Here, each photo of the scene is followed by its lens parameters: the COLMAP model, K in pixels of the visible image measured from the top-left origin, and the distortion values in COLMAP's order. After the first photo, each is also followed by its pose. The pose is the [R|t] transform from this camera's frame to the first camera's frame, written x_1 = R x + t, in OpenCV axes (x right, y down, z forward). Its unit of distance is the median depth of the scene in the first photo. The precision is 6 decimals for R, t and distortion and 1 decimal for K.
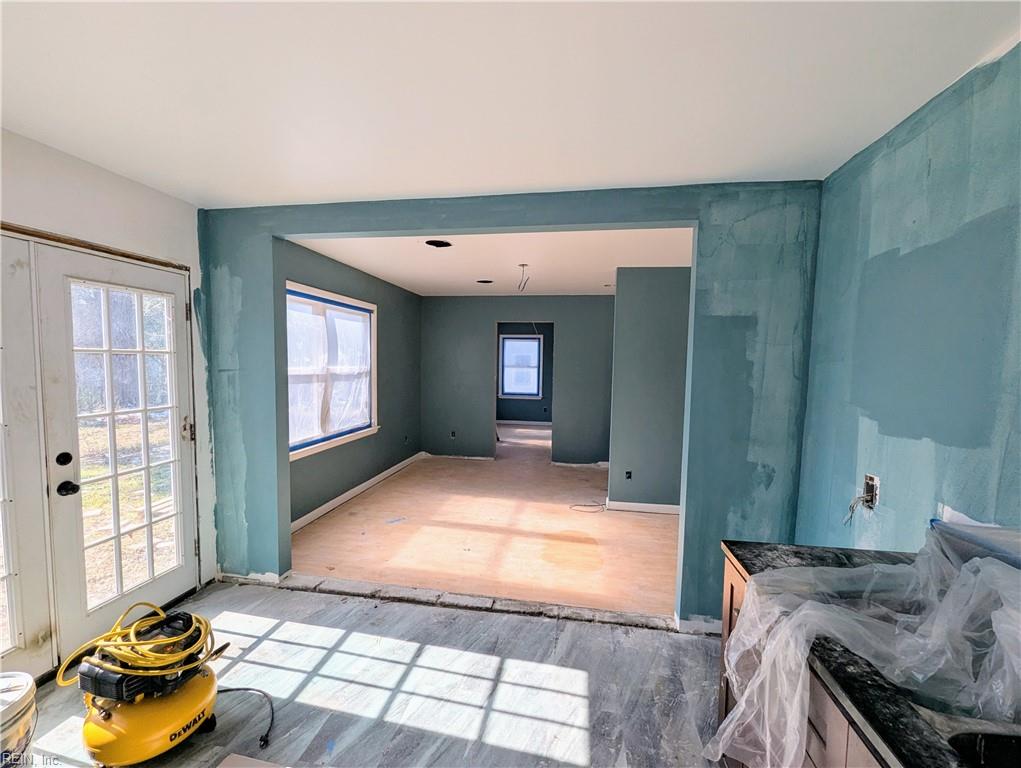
lens RADIAL K [[427.6, 0, 506.7], [0, 427.6, 387.9], [0, 0, 1]] dist [0.003817, -0.000955]
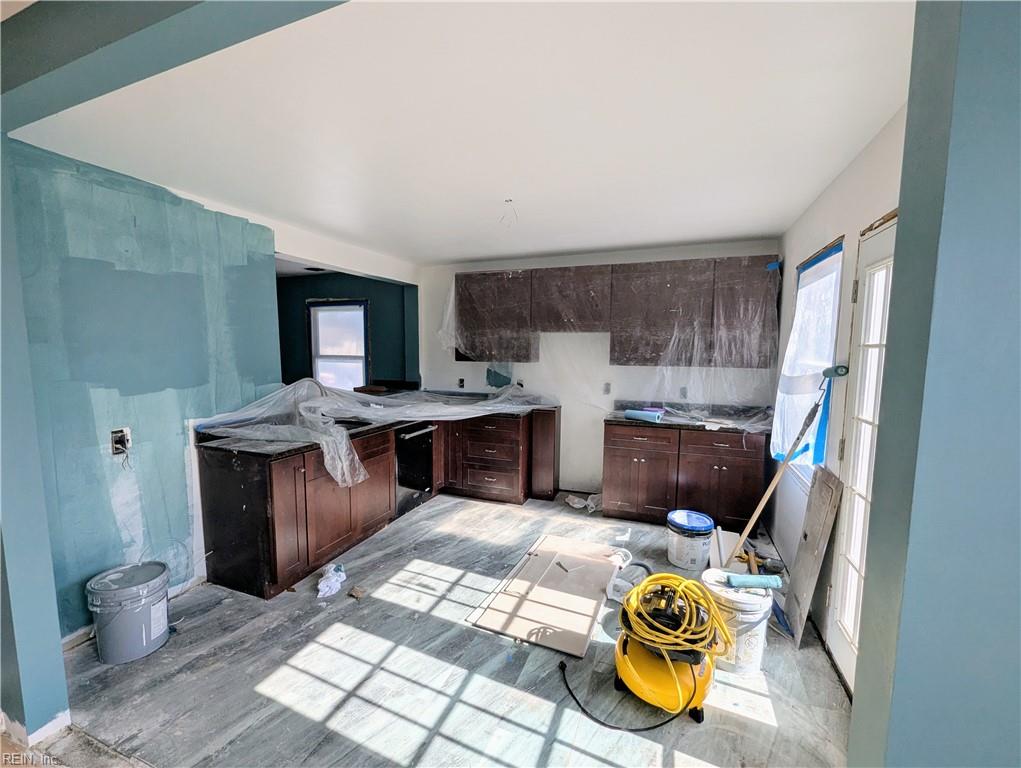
lens RADIAL K [[427.6, 0, 509.9], [0, 427.6, 393.3], [0, 0, 1]] dist [0.003817, -0.000955]
pose [[-0.979793, -0.041760, 0.195604, -0.571822], [-0.008016, 0.985374, 0.170219, -0.136222], [-0.199852, 0.165212, -0.965797, 1.903857]]
